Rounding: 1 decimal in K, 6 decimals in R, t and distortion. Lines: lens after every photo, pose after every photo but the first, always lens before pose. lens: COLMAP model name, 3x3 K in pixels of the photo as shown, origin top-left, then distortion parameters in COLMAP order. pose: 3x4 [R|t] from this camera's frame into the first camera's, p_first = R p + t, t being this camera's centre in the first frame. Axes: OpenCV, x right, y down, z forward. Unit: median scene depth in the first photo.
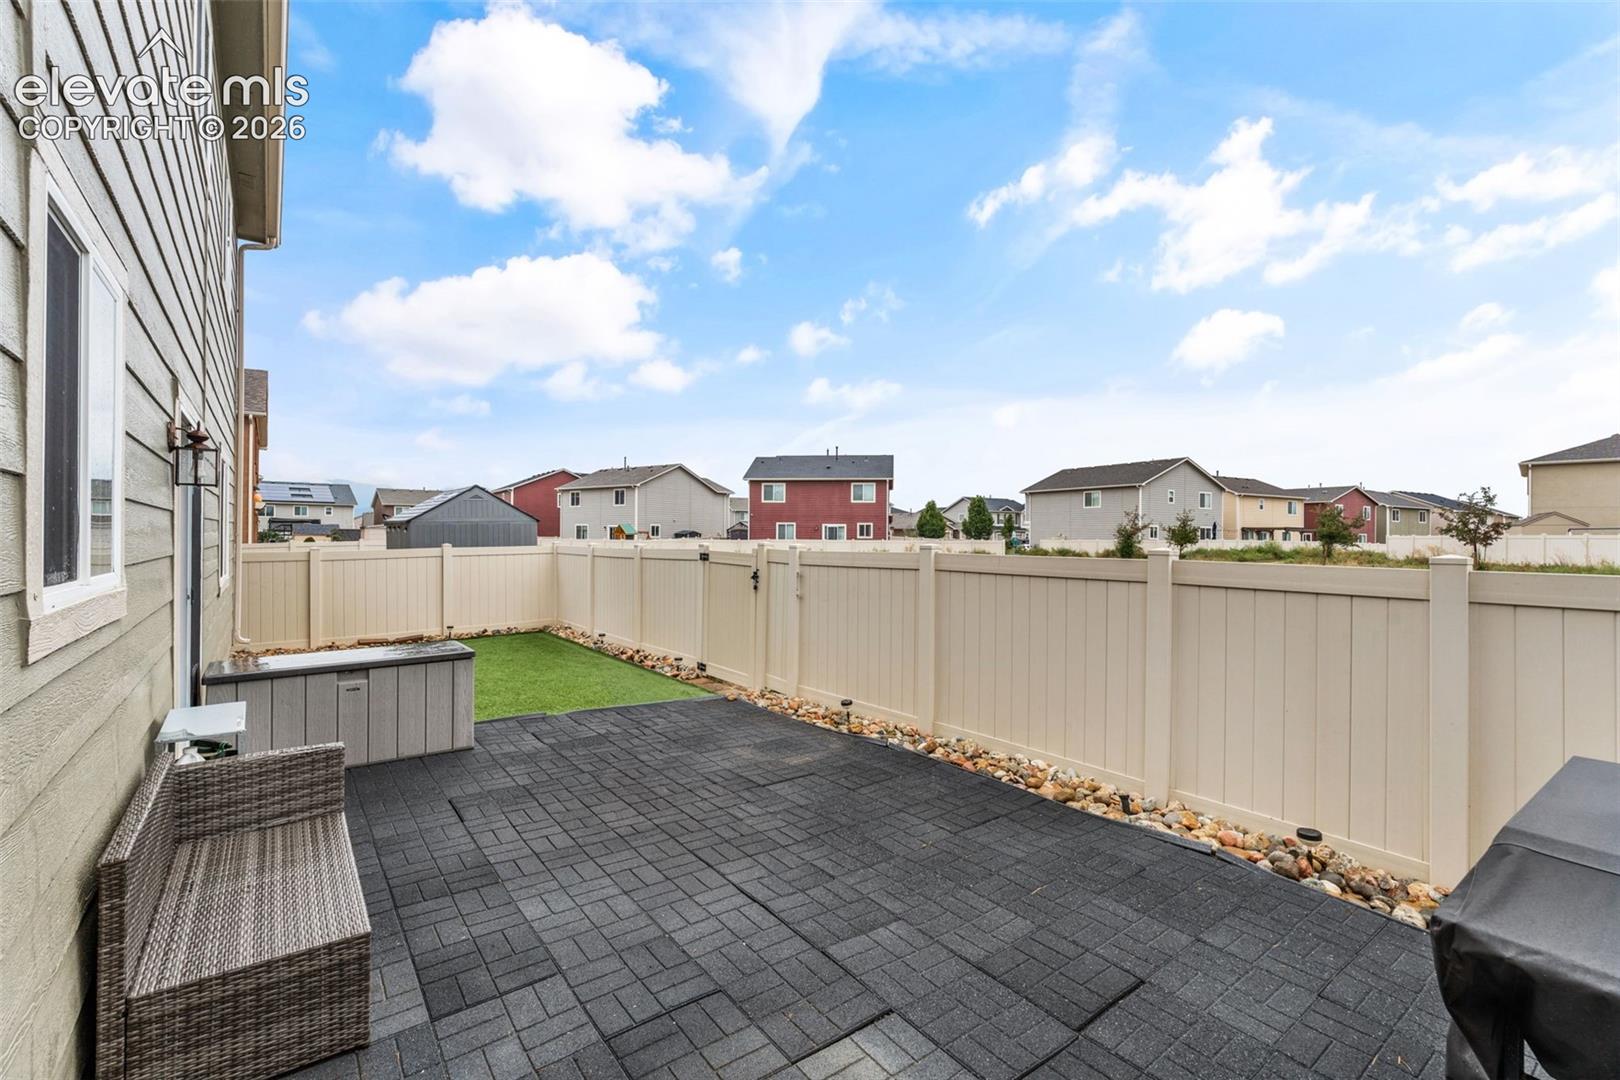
lens RADIAL K [[714.4, 0, 809.7], [0, 714.4, 532.3], [0, 0, 1]] dist [-0.001148, 0.000007]
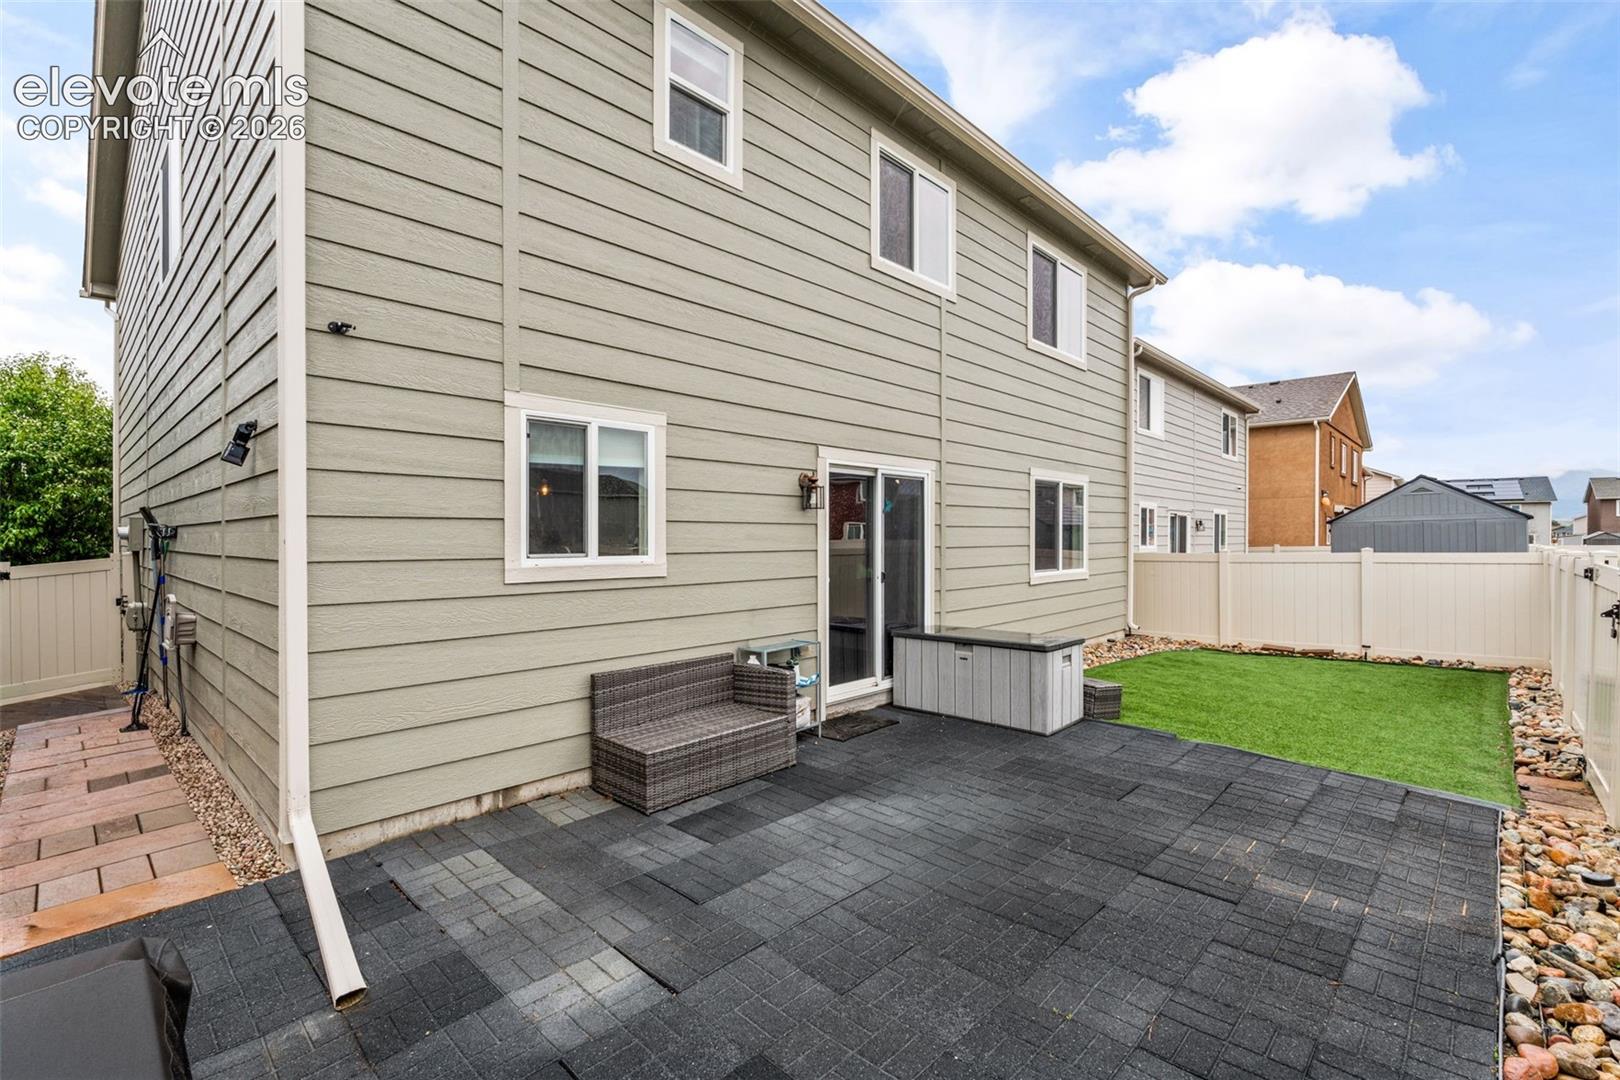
lens RADIAL K [[729.3, 0, 810.0], [0, 729.3, 540.0], [0, 0, 1]] dist [-0.002290, 0.000151]
pose [[0.158203, -0.000946, -0.987406, 0.591331], [0.006406, 0.999979, 0.000068, 0.005119], [0.987386, -0.006336, 0.158205, 0.509159]]
